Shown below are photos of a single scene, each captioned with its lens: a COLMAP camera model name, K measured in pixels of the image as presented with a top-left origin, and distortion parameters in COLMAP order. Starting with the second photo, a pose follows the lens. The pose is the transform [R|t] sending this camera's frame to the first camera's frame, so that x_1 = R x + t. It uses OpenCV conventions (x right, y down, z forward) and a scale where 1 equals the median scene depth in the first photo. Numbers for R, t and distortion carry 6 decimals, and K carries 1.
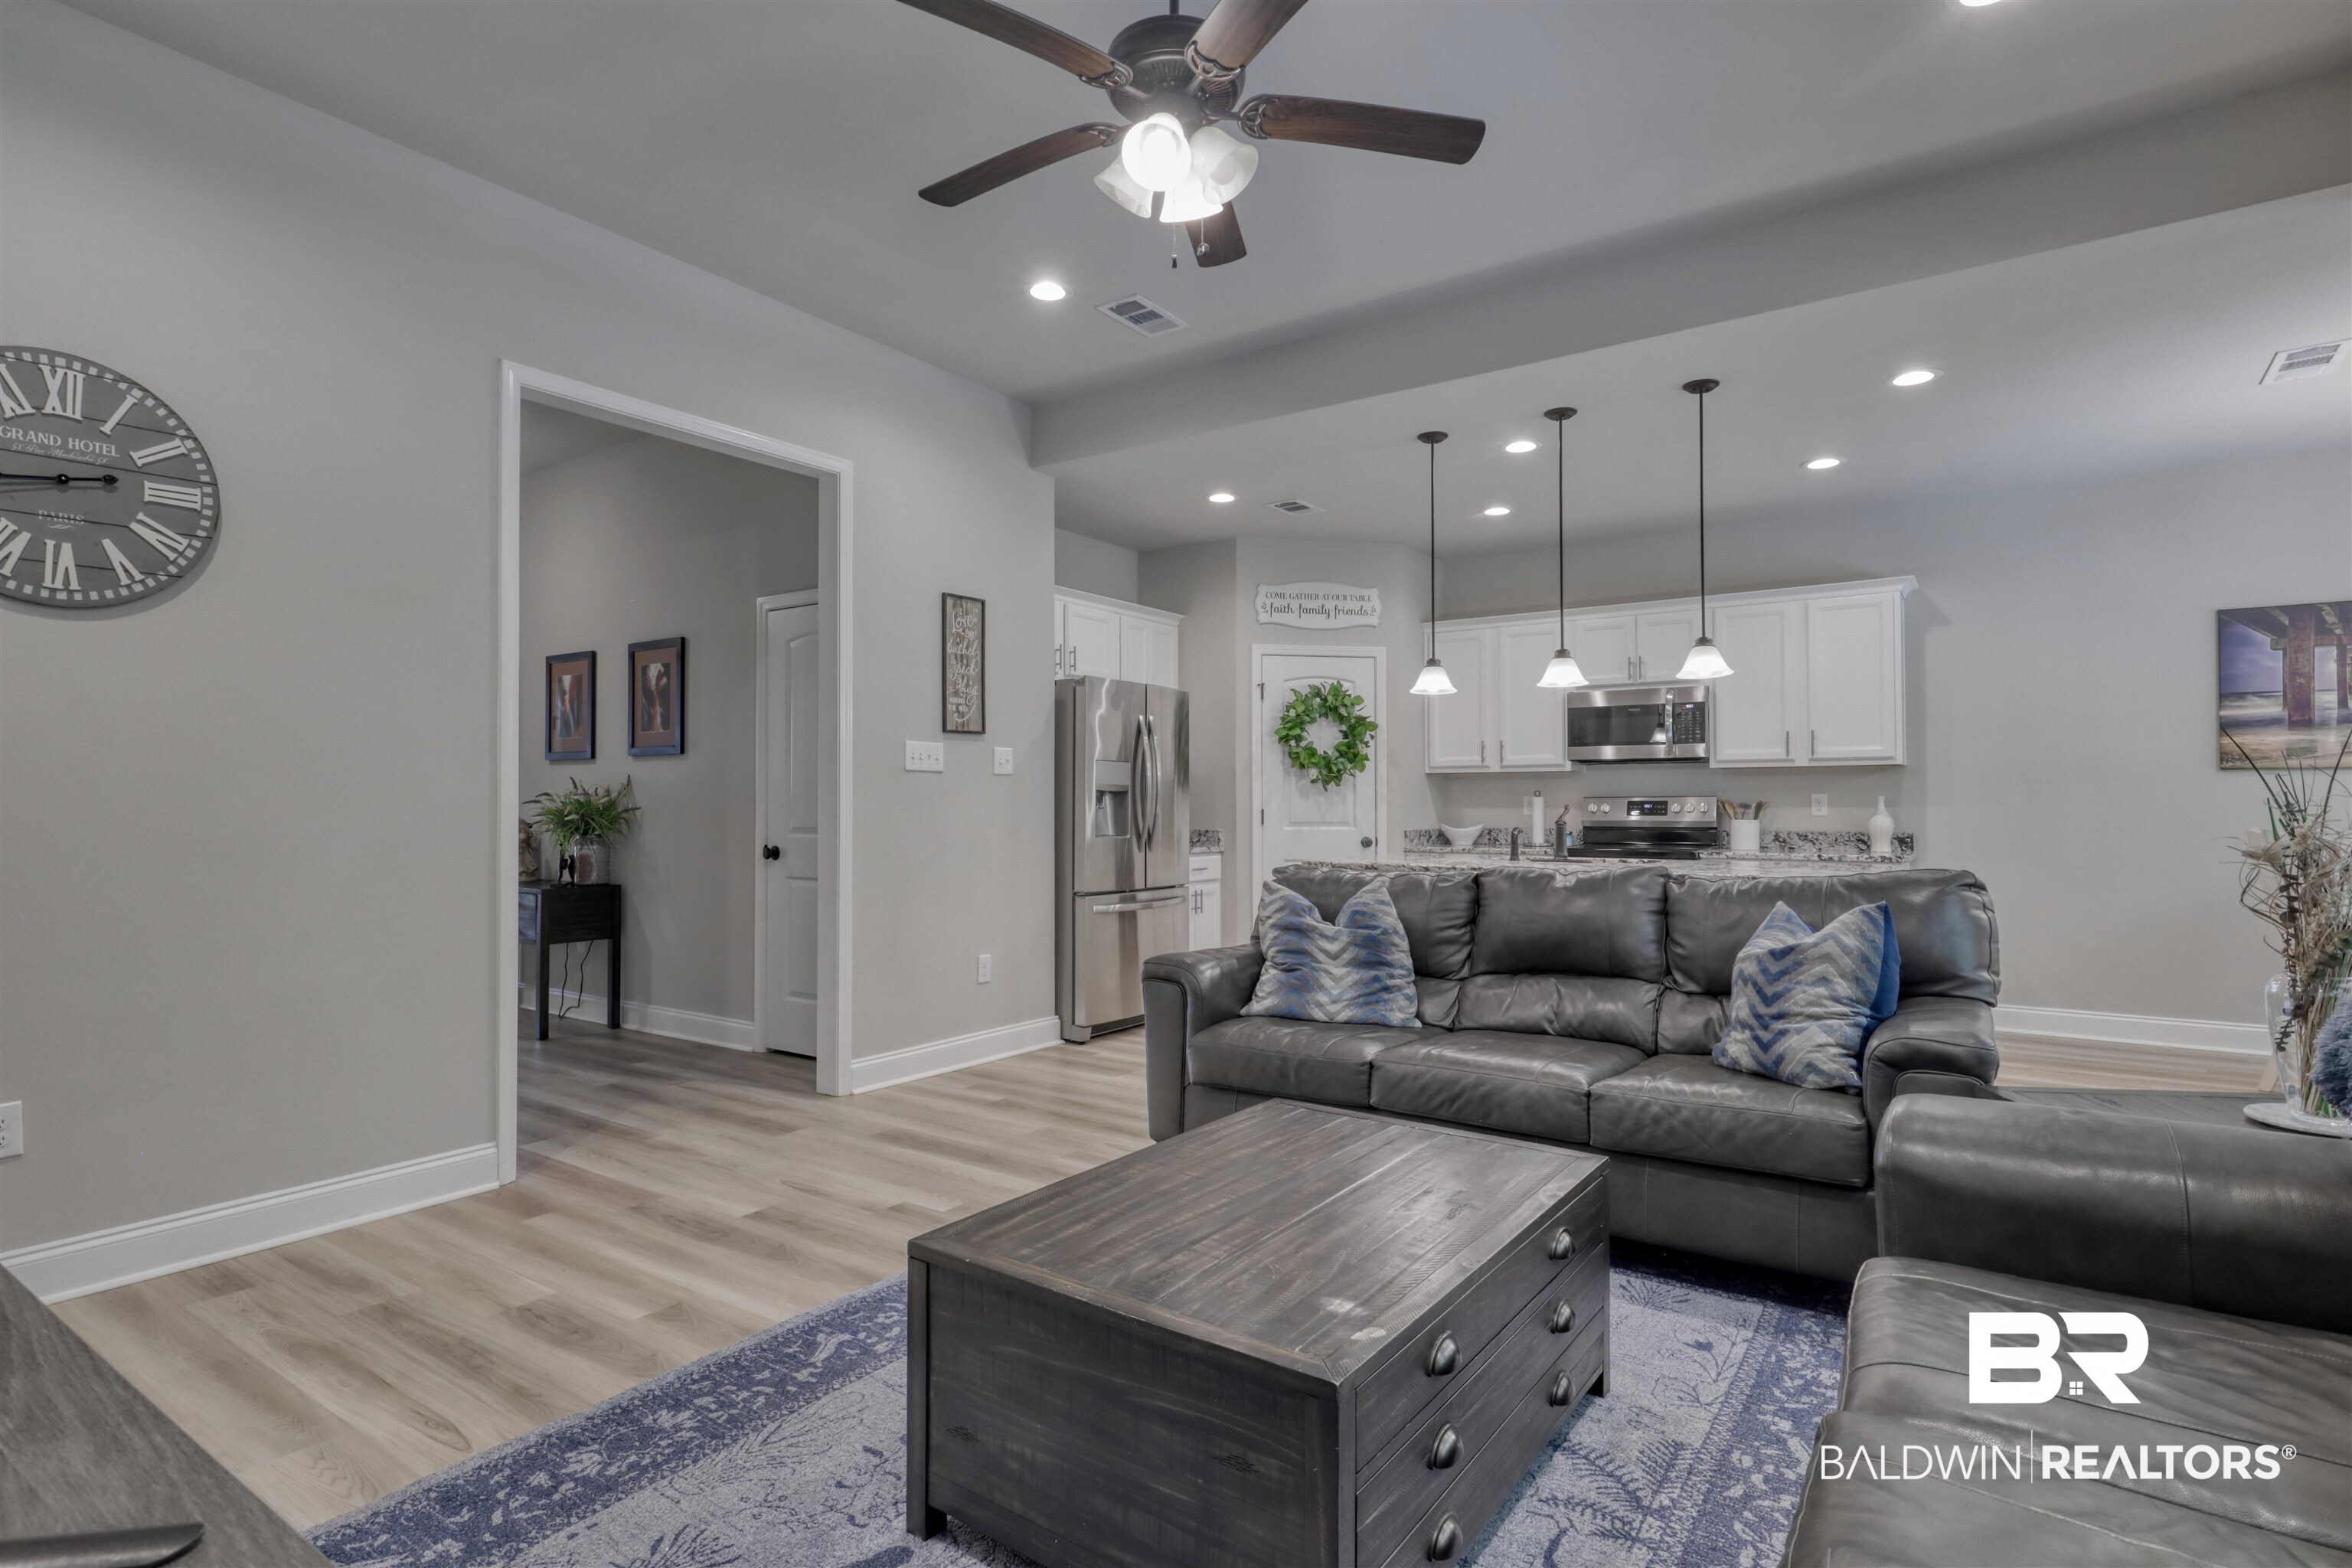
lens RADIAL K [[1155.4, 0, 1176.0], [0, 1155.4, 784.0], [0, 0, 1]] dist [0.002553, 0.000262]
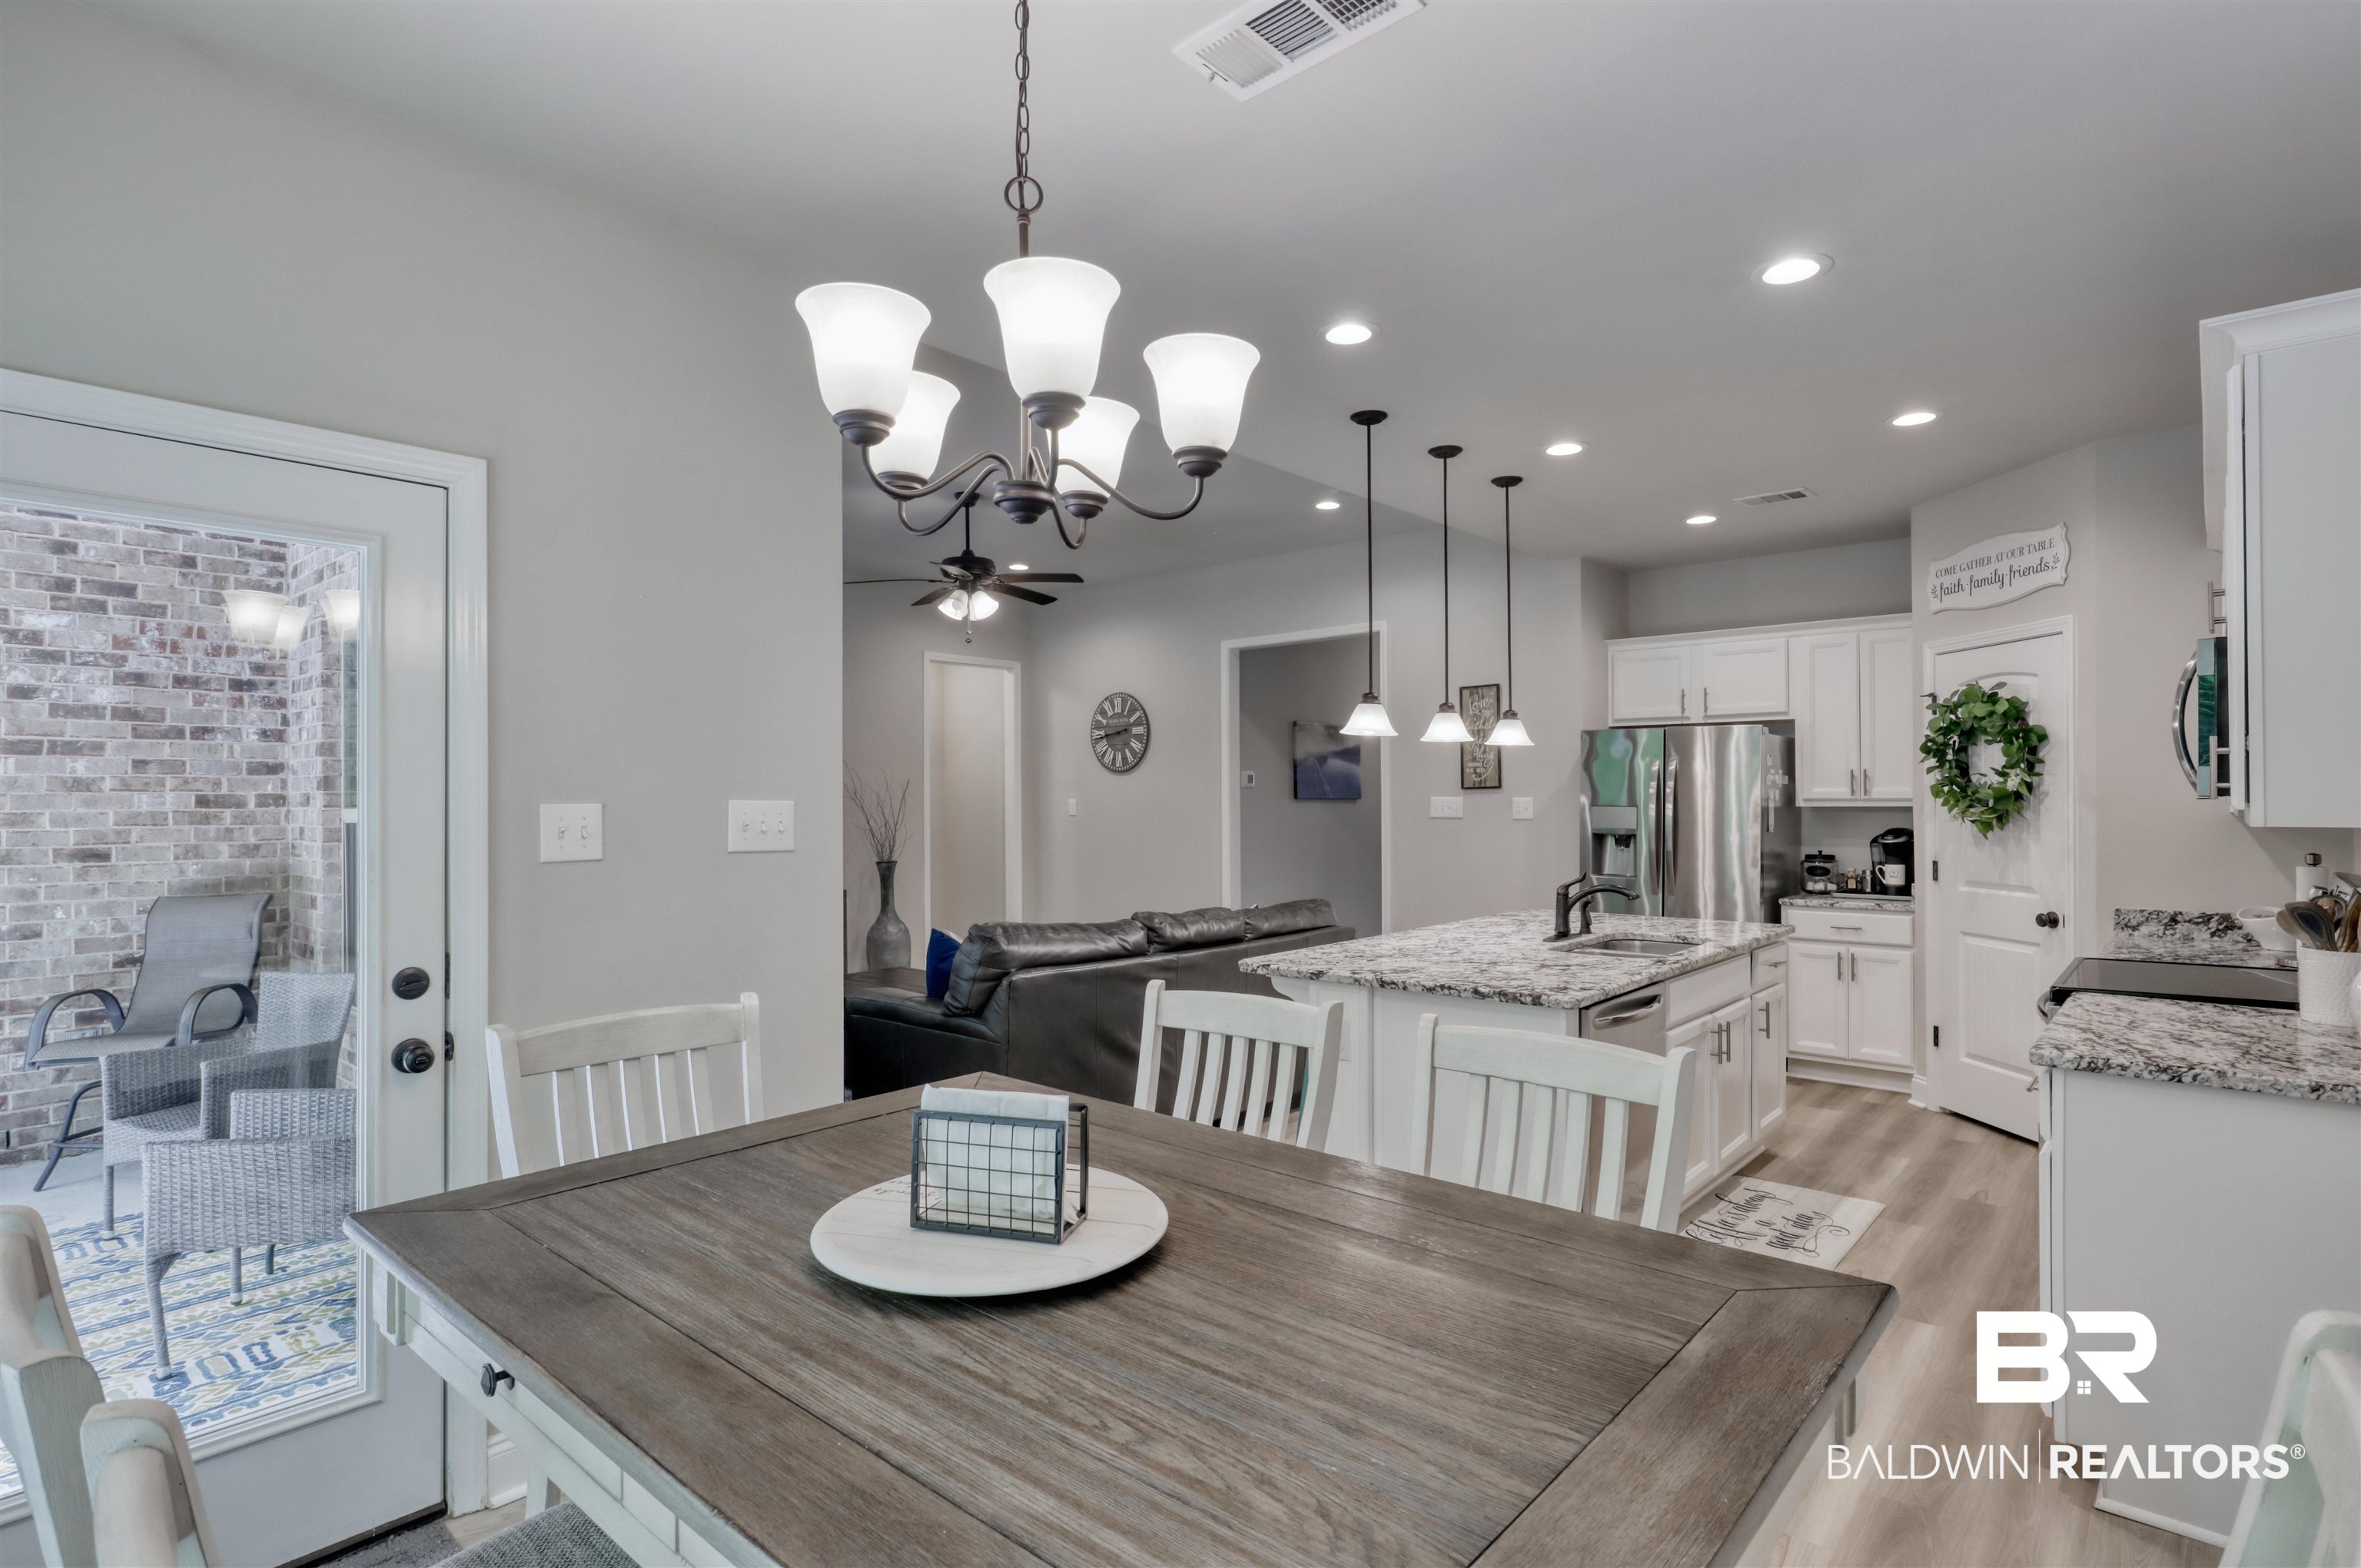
lens RADIAL K [[1166.9, 0, 1205.2], [0, 1166.9, 790.7], [0, 0, 1]] dist [-0.000907, 0.000476]
pose [[-0.088616, -0.005460, -0.996051, 1.146589], [0.021987, 0.999731, -0.007436, -0.037276], [0.995823, -0.022559, -0.088473, 0.780687]]
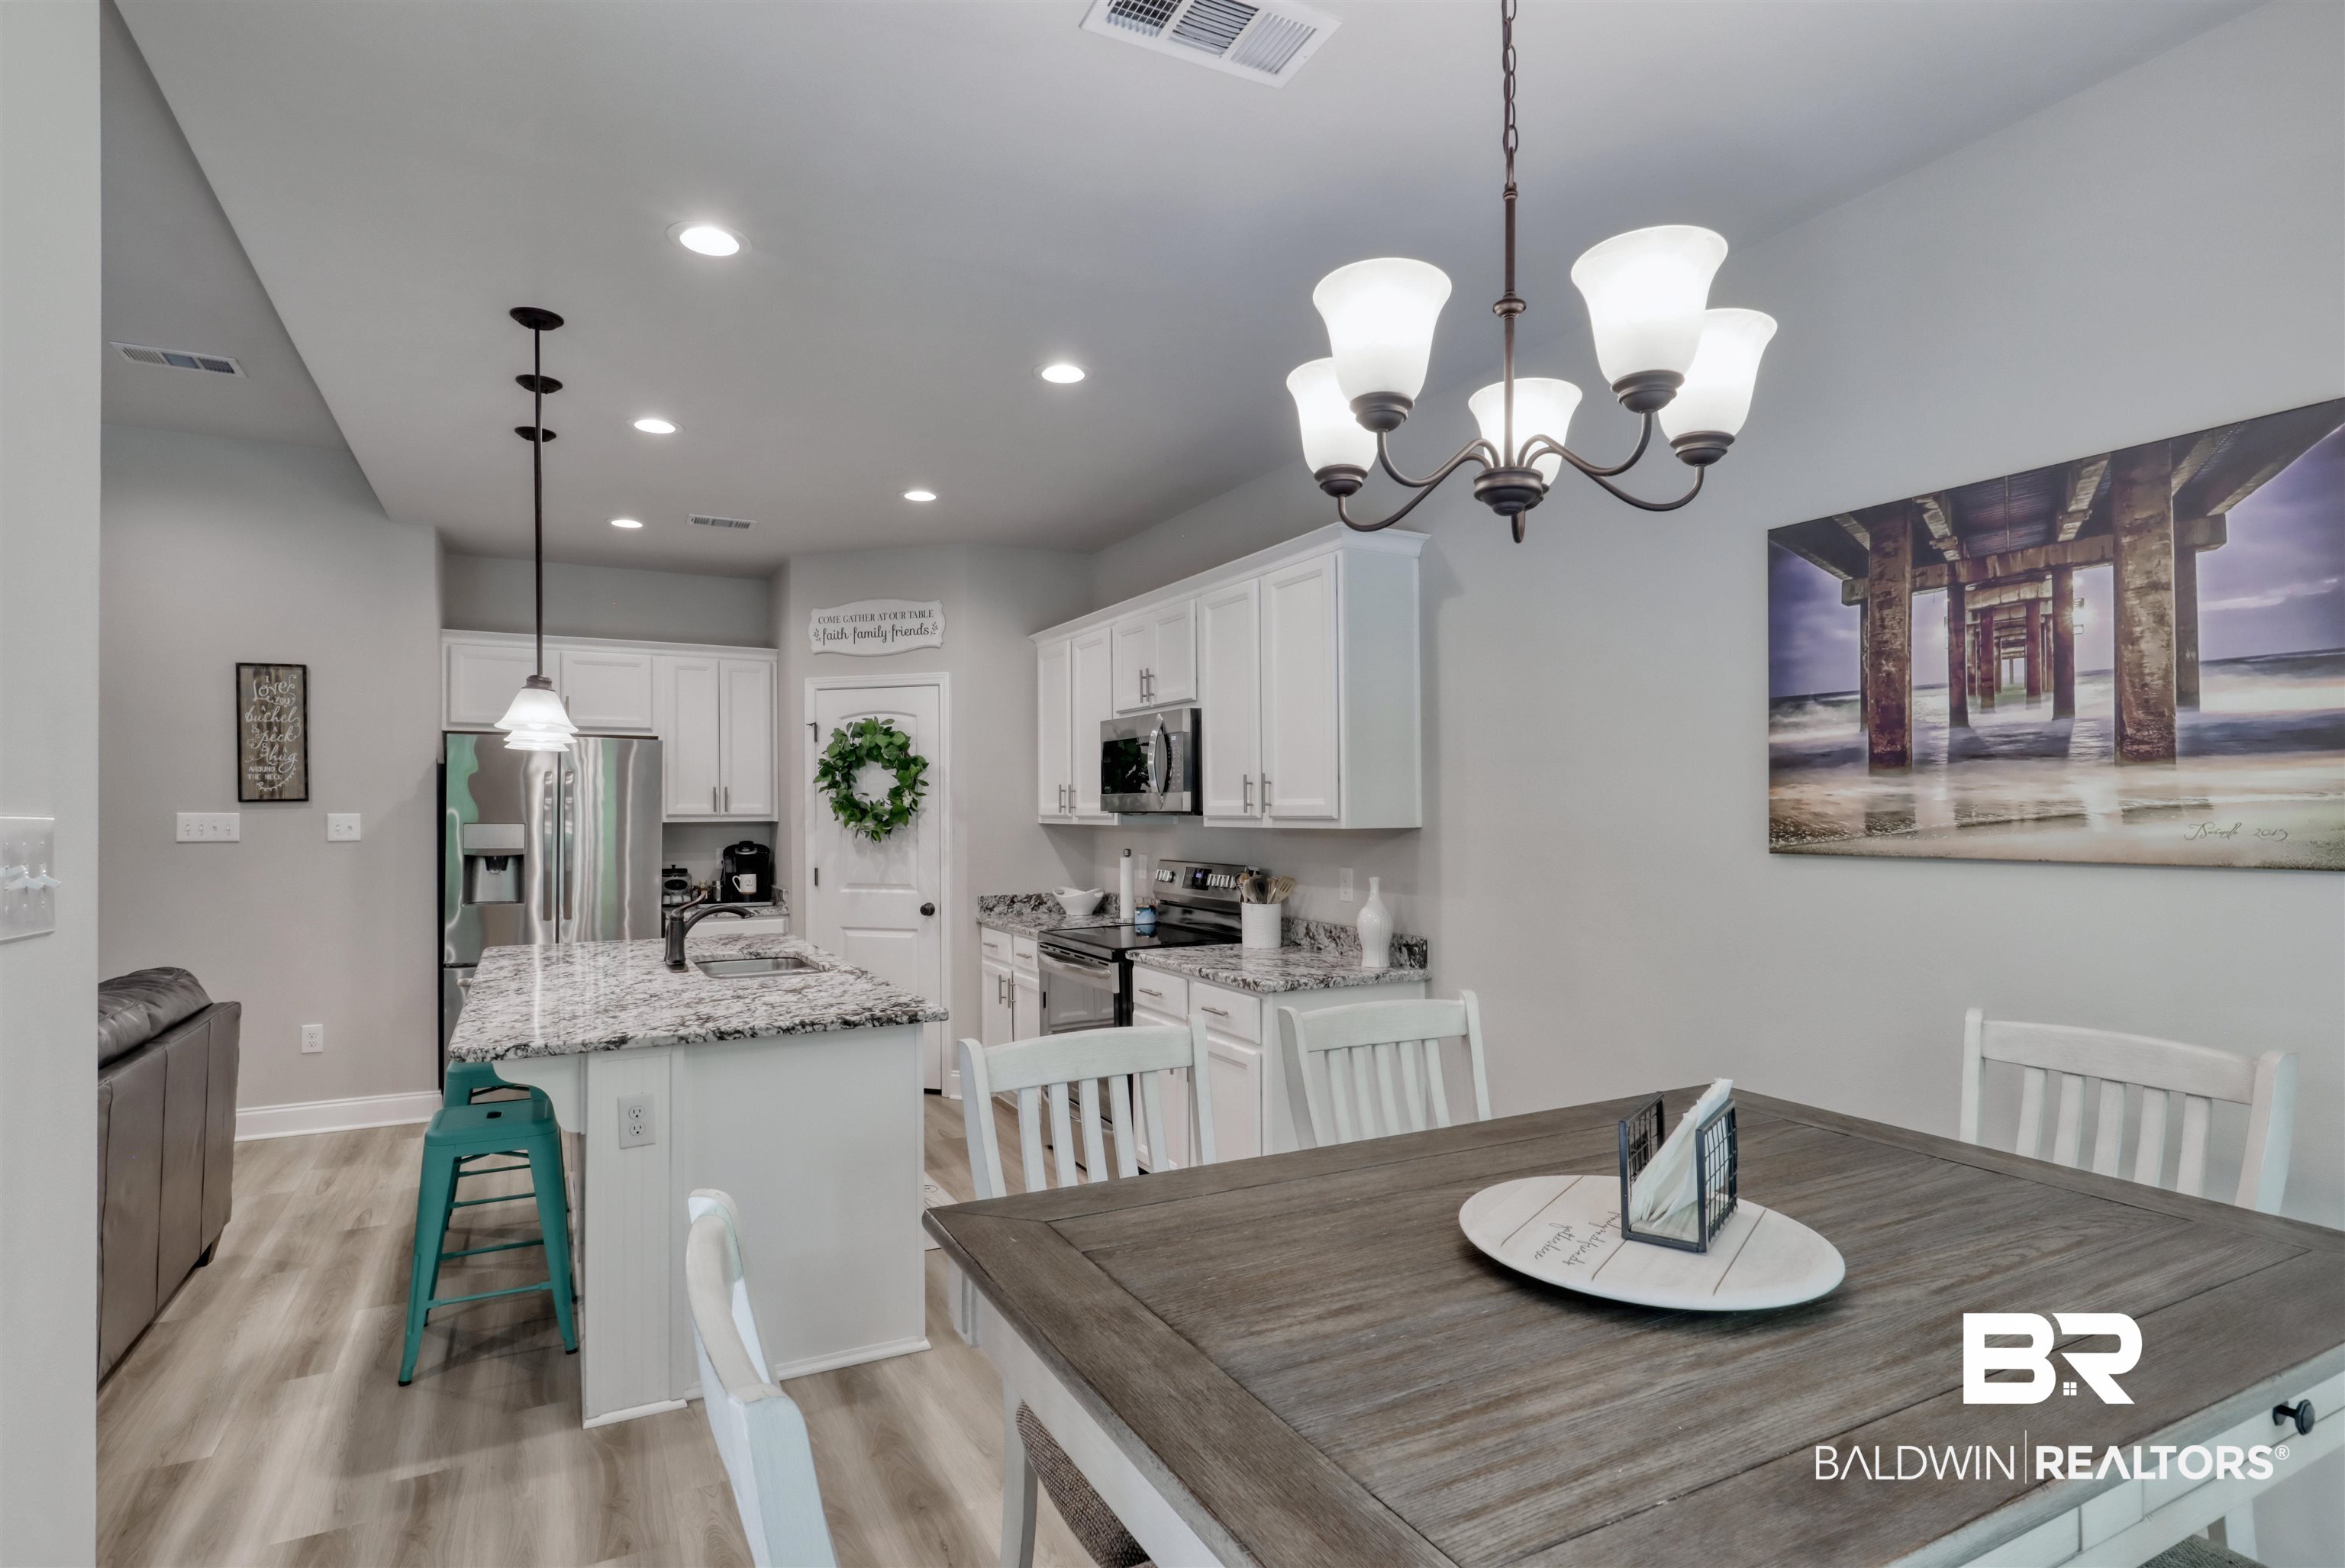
lens RADIAL K [[1166.3, 0, 1154.0], [0, 1166.3, 806.0], [0, 0, 1]] dist [0.001616, 0.000000]
pose [[0.886202, -0.004138, -0.463281, 0.926255], [0.011124, 0.999862, 0.012349, -0.042825], [0.463166, -0.016098, 0.886125, 0.448789]]
